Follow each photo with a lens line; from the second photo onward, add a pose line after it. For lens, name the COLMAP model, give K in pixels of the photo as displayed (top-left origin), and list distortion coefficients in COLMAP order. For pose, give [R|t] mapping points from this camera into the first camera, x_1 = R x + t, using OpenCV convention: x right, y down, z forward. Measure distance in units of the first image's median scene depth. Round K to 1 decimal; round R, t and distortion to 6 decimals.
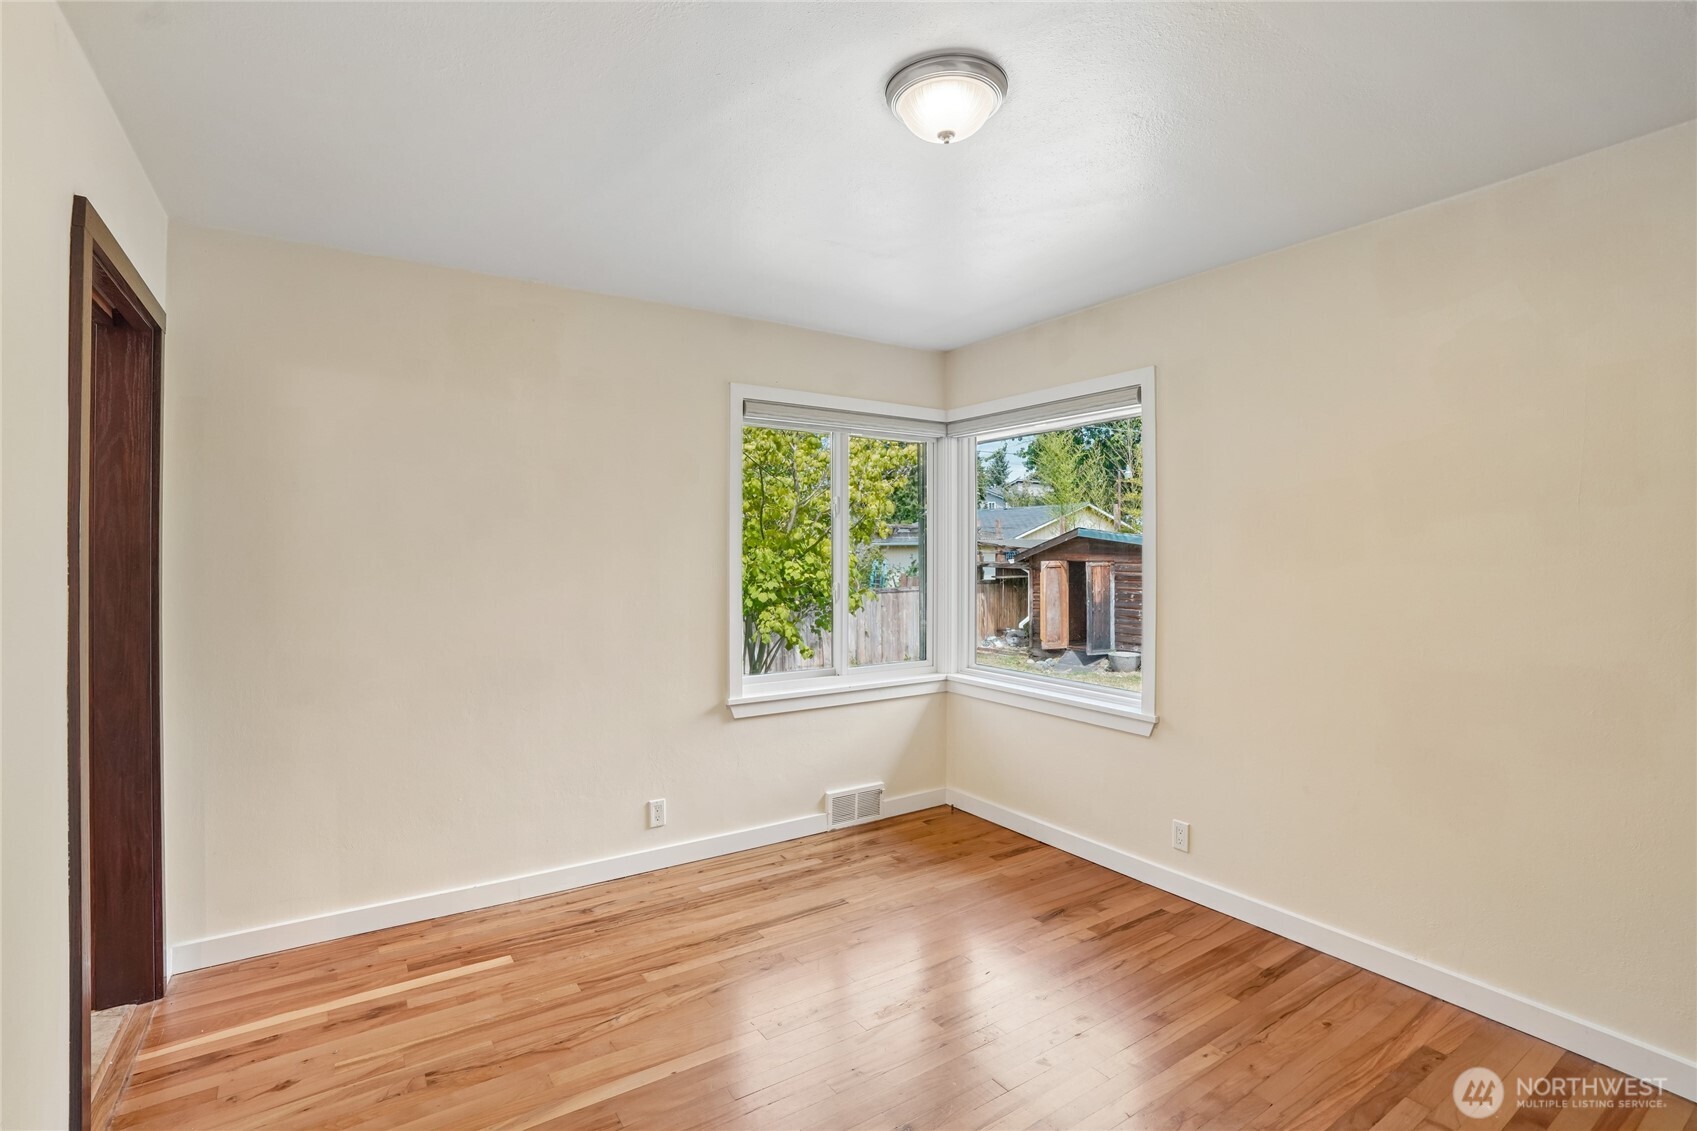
lens RADIAL K [[785.7, 0, 849.6], [0, 785.7, 554.6], [0, 0, 1]] dist [-0.061326, 0.019974]
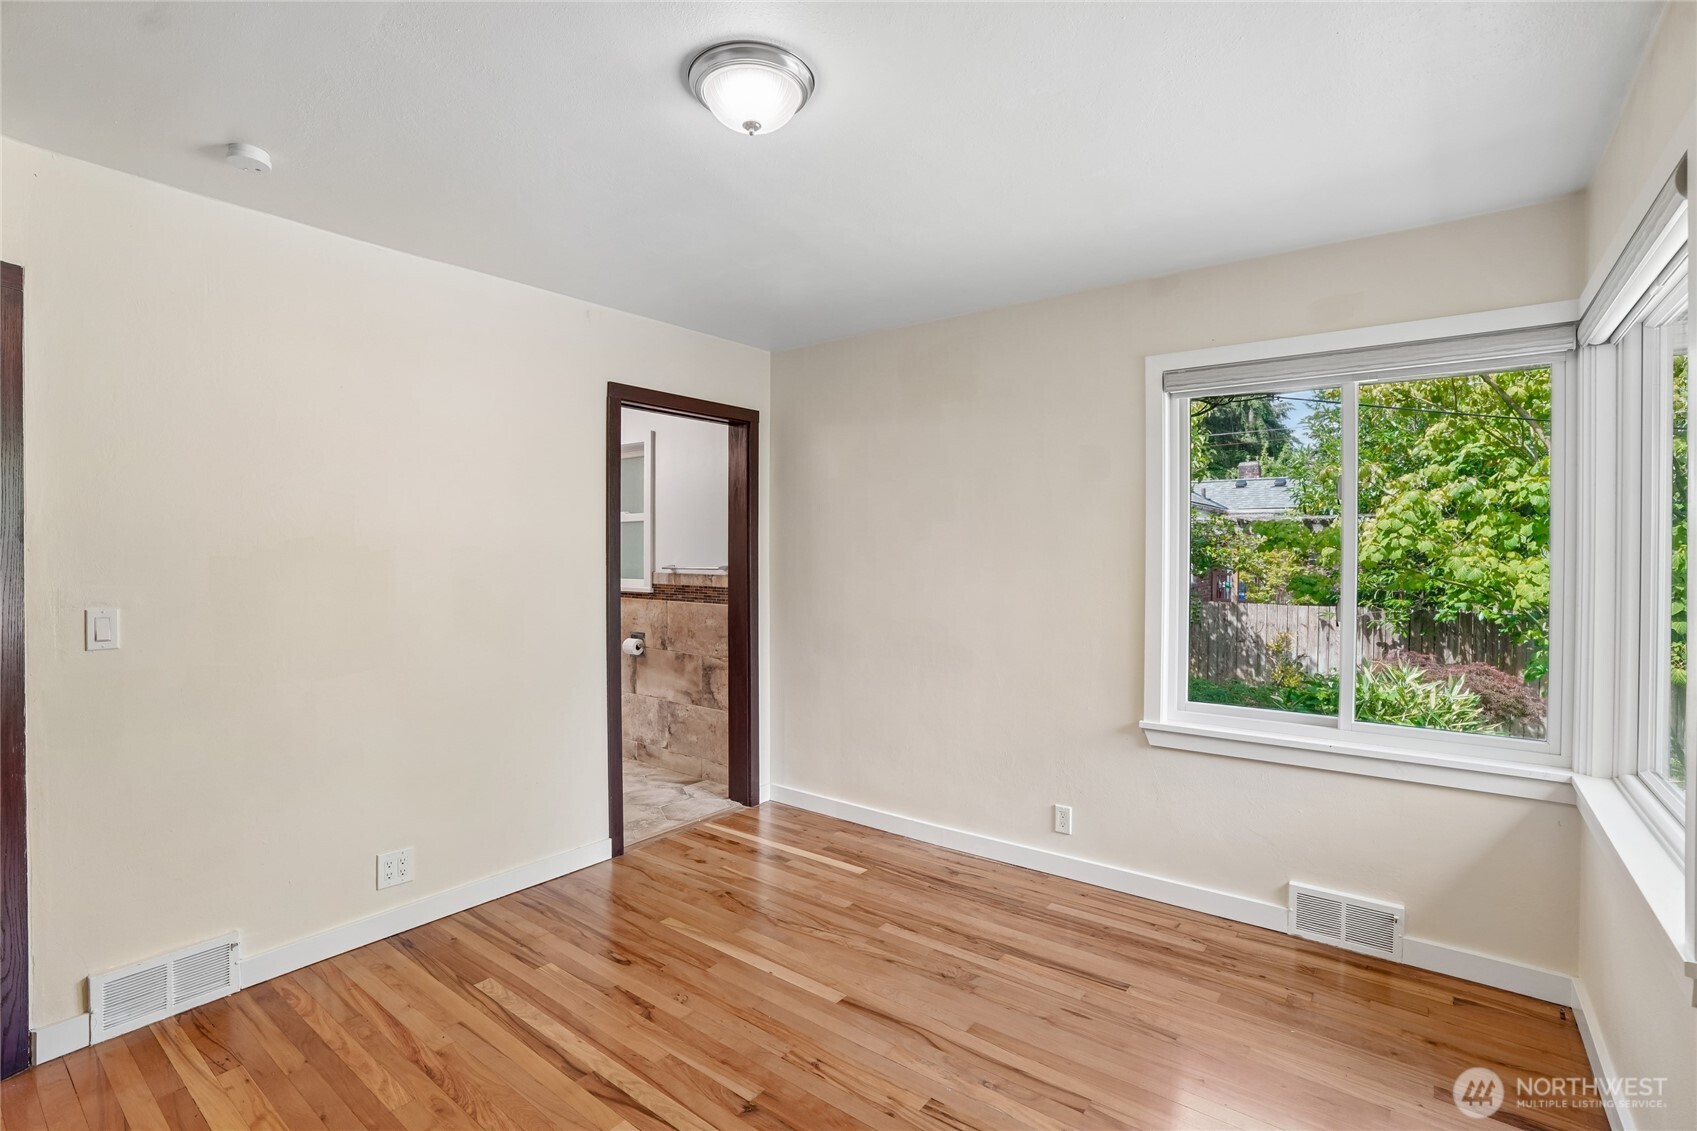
lens RADIAL K [[785.7, 0, 814.8], [0, 785.7, 556.1], [0, 0, 1]] dist [-0.061326, 0.019974]
pose [[0.307073, 0.012019, -0.951610, 0.586749], [-0.004080, 0.999928, 0.011312, -0.008071], [0.951677, 0.000409, 0.307100, 0.408158]]
